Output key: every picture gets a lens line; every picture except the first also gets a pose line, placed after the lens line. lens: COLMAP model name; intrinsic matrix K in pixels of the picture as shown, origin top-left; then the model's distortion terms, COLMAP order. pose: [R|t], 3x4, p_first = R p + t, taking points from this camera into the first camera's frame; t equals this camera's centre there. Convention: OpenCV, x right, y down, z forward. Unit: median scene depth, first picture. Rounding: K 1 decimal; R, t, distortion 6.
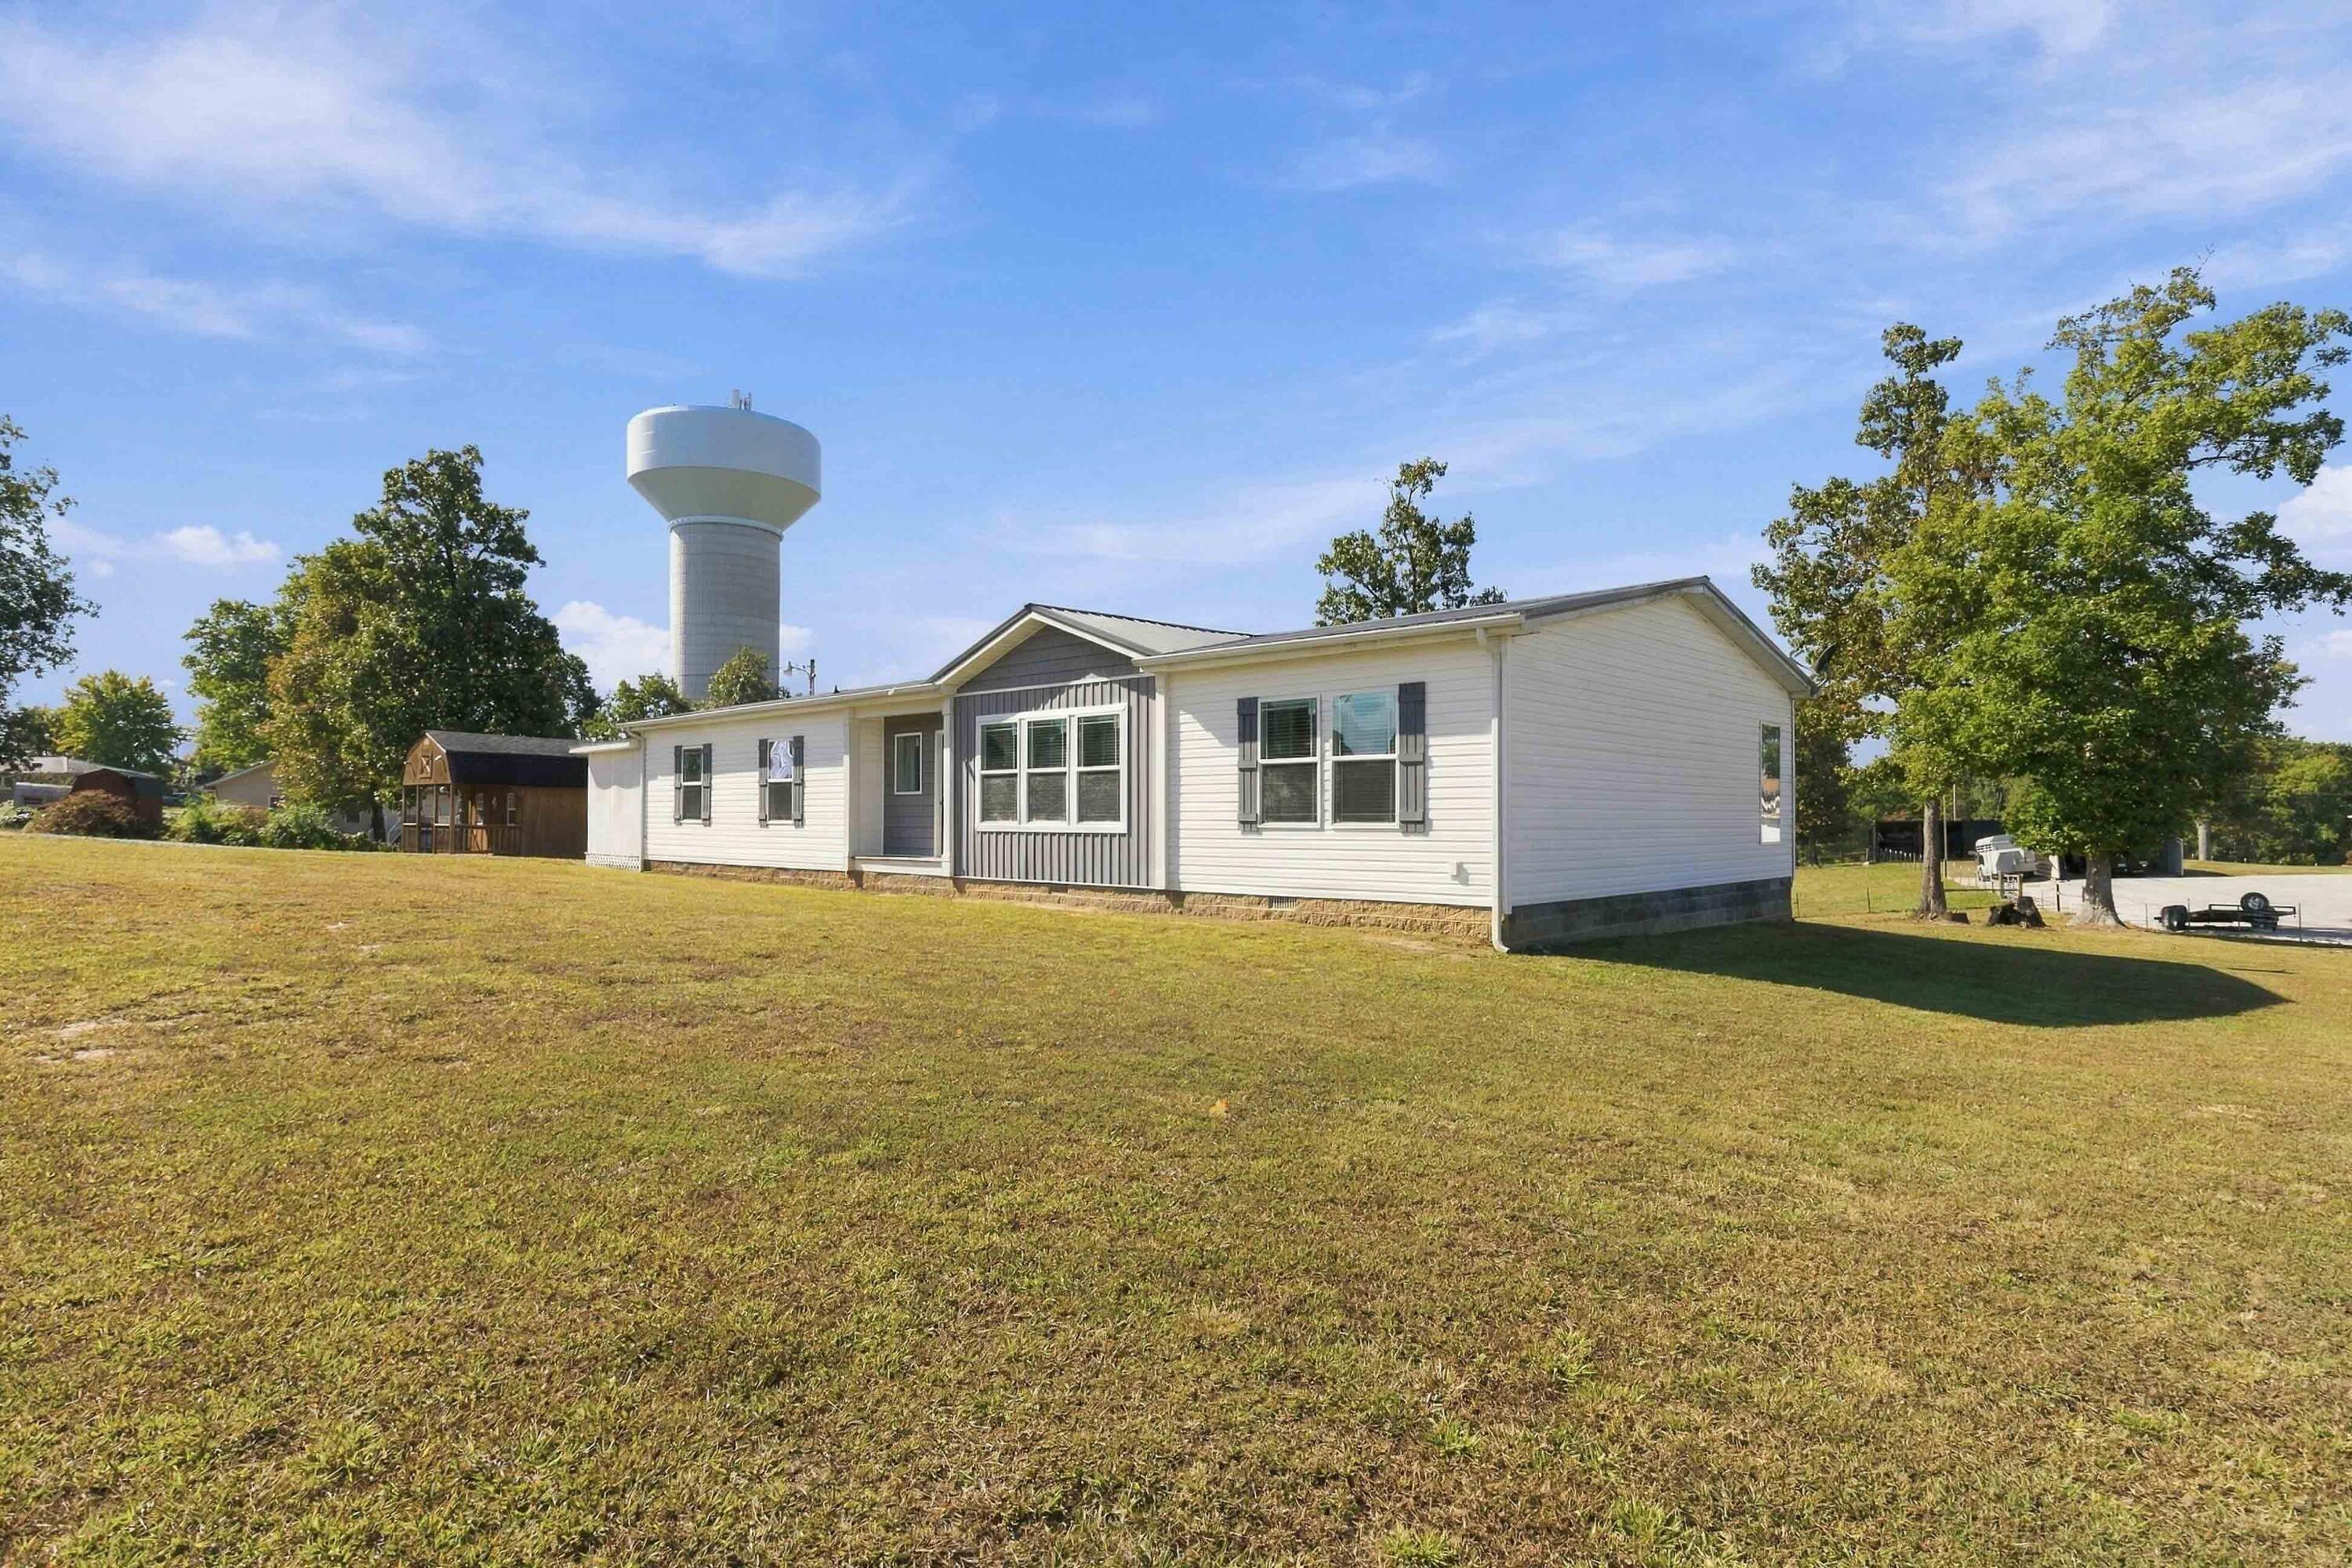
lens RADIAL K [[1243.6, 0, 1178.3], [0, 1243.6, 801.9], [0, 0, 1]] dist [0.003807, -0.000848]
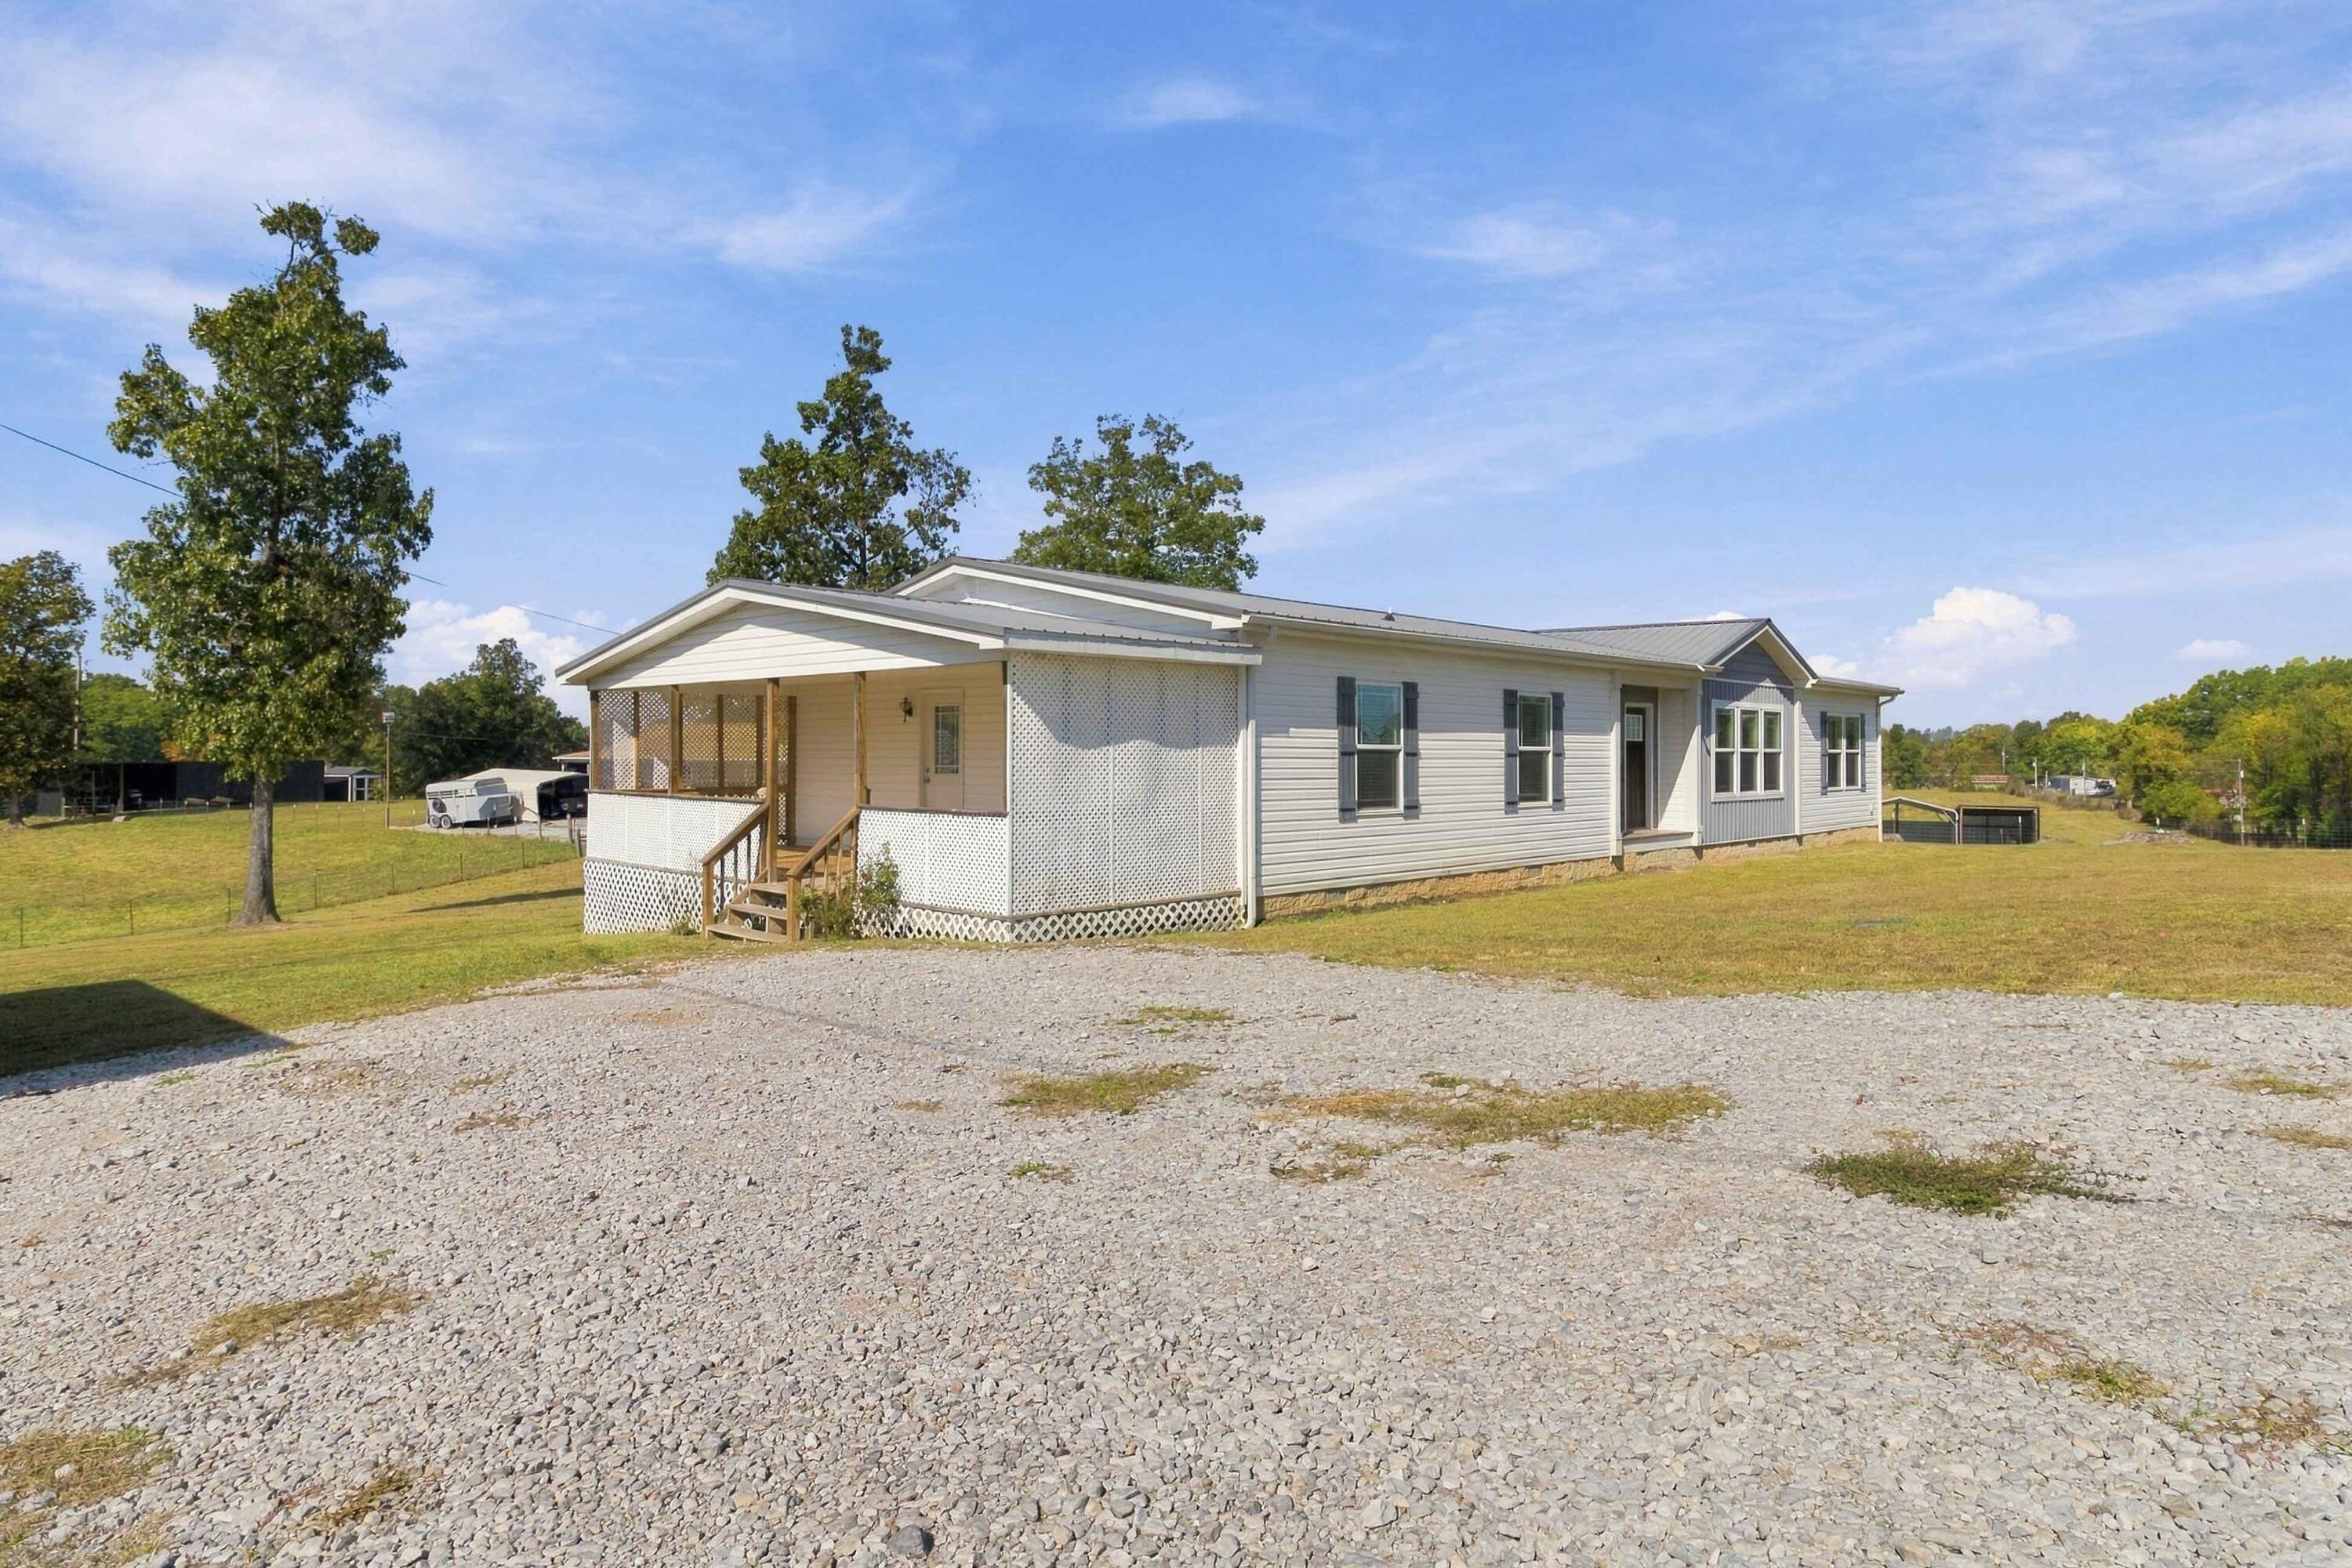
lens RADIAL K [[1340.6, 0, 1195.9], [0, 1340.6, 731.8], [0, 0, 1]] dist [0.021635, -0.000559]
pose [[-0.003303, 0.008696, 0.999957, -1.474177], [-0.020790, 0.999745, -0.008762, -0.021326], [-0.999778, -0.020818, -0.003122, 1.585739]]
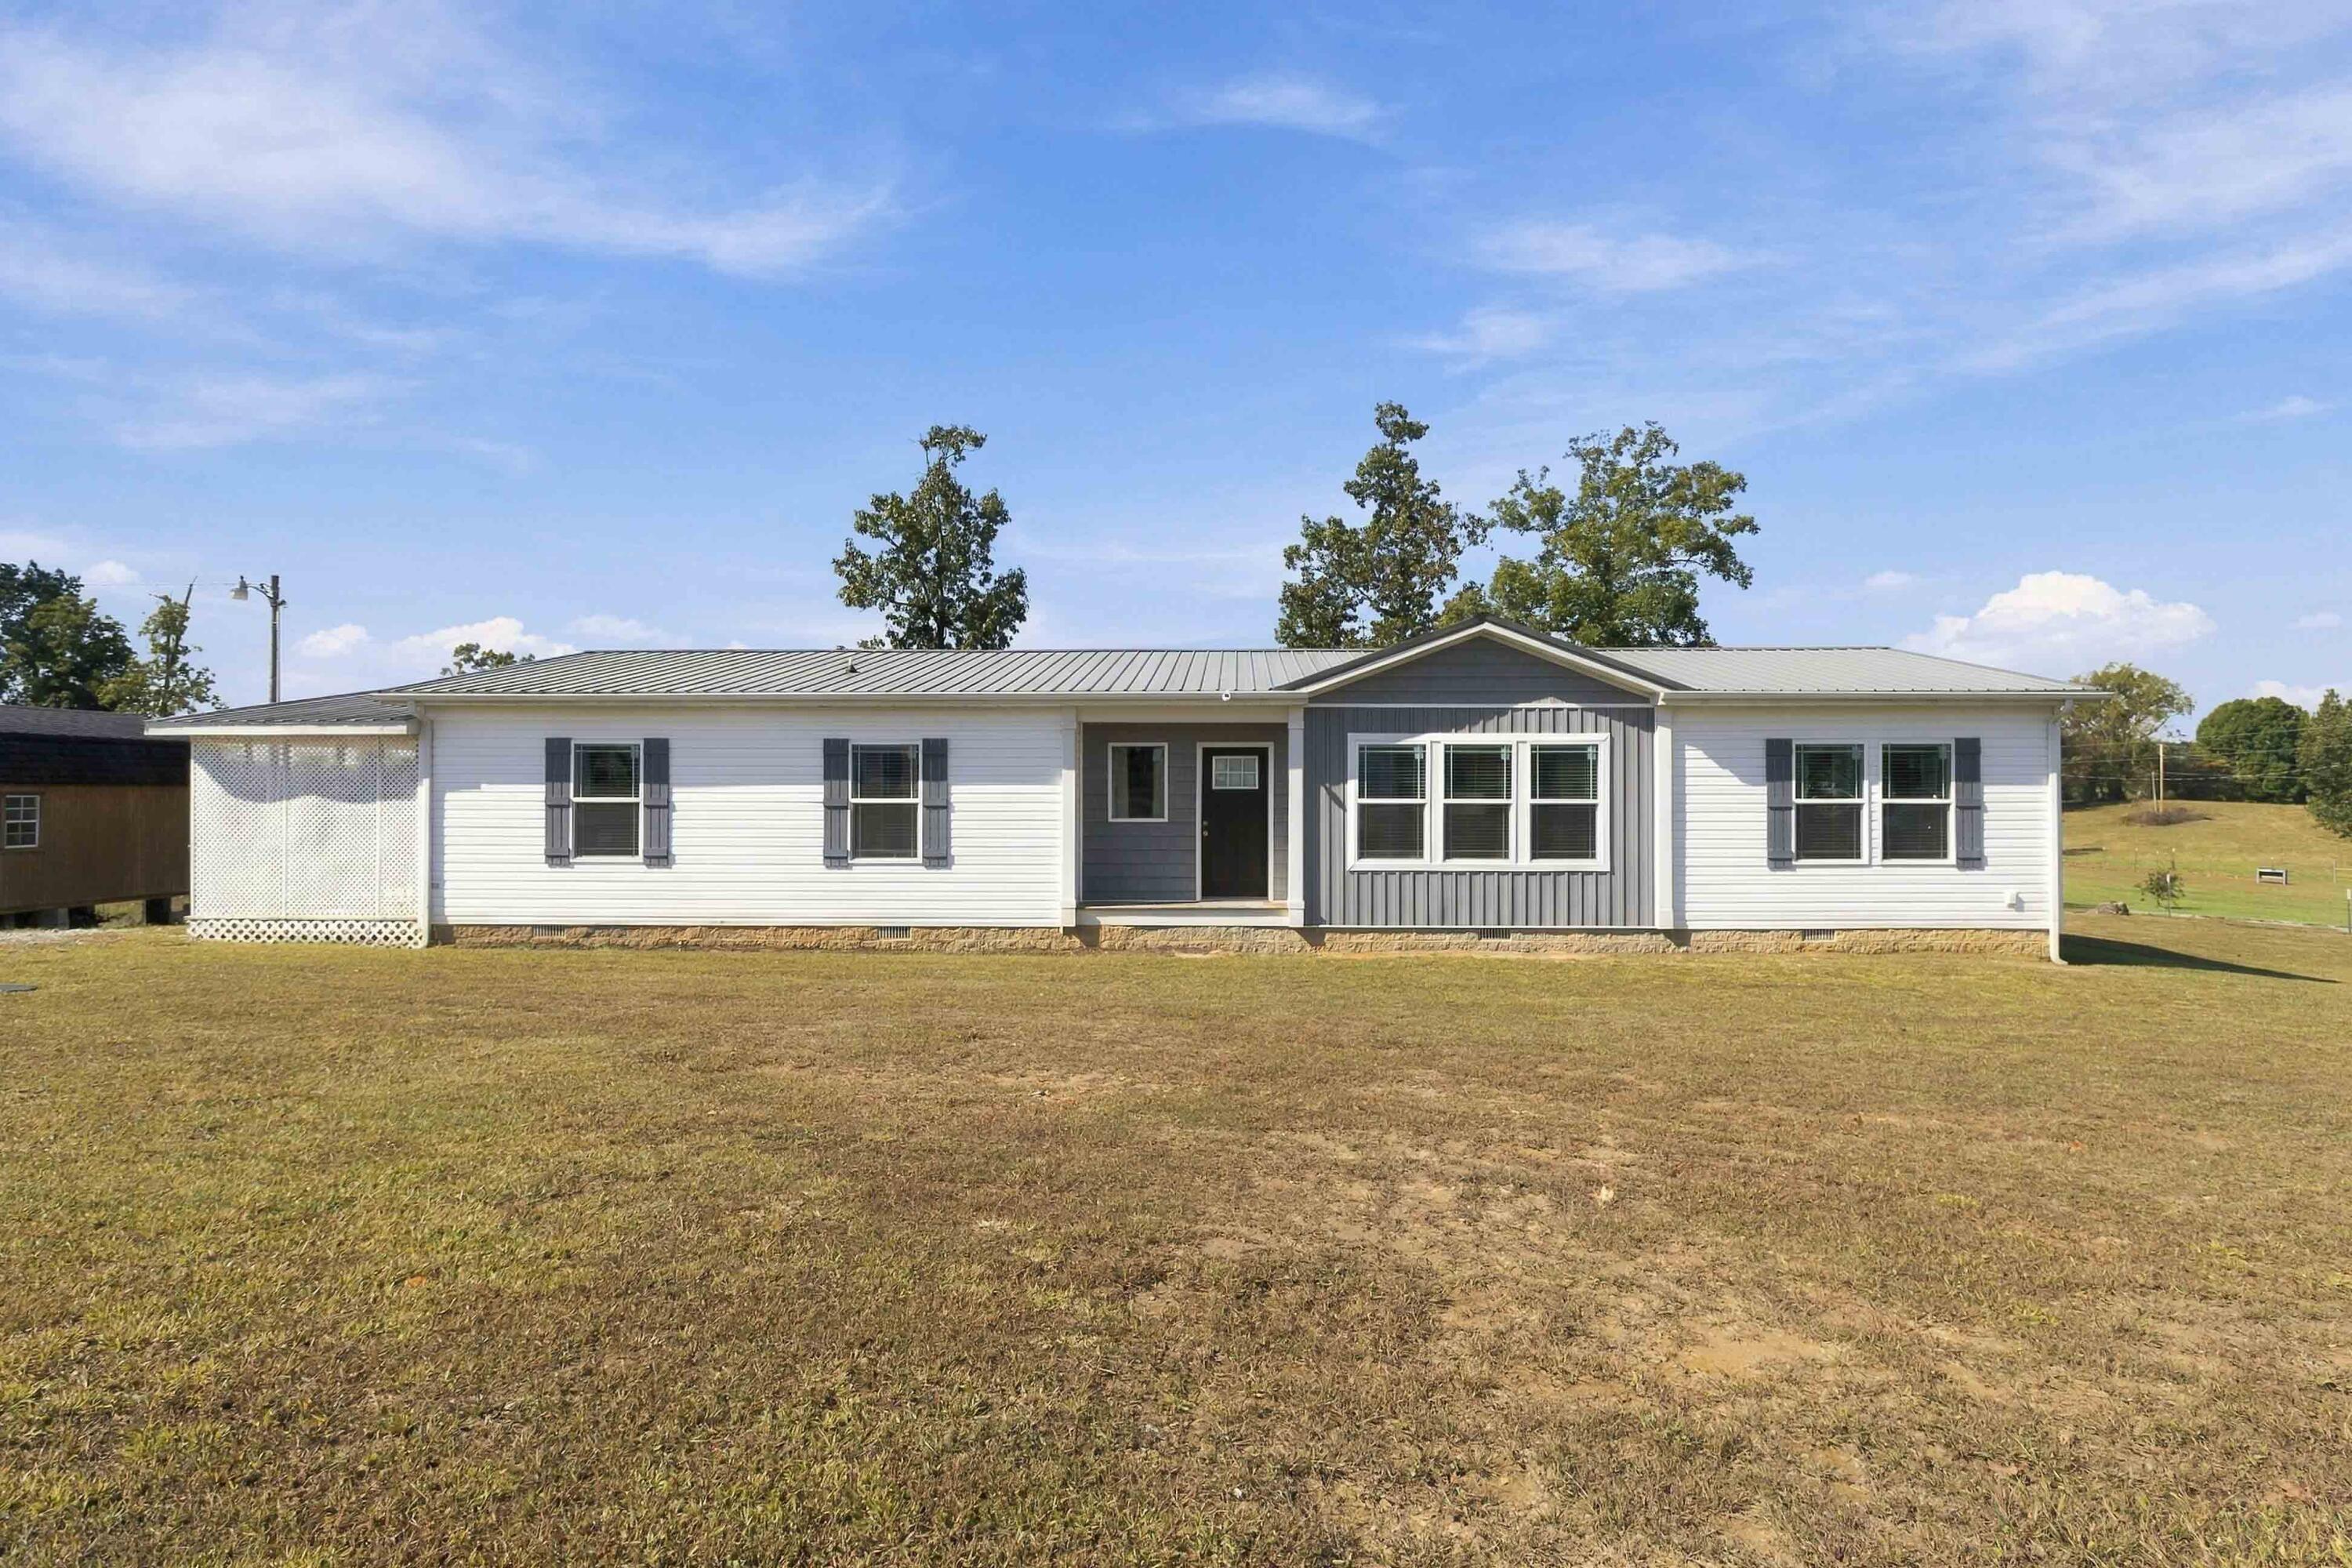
lens RADIAL K [[1243.6, 0, 1210.6], [0, 1243.6, 786.2], [0, 0, 1]] dist [0.003807, -0.000848]
pose [[0.739116, -0.003961, 0.673566, -0.858109], [-0.007789, 0.999866, 0.014427, -0.048380], [-0.673533, -0.015909, 0.738986, 0.483202]]
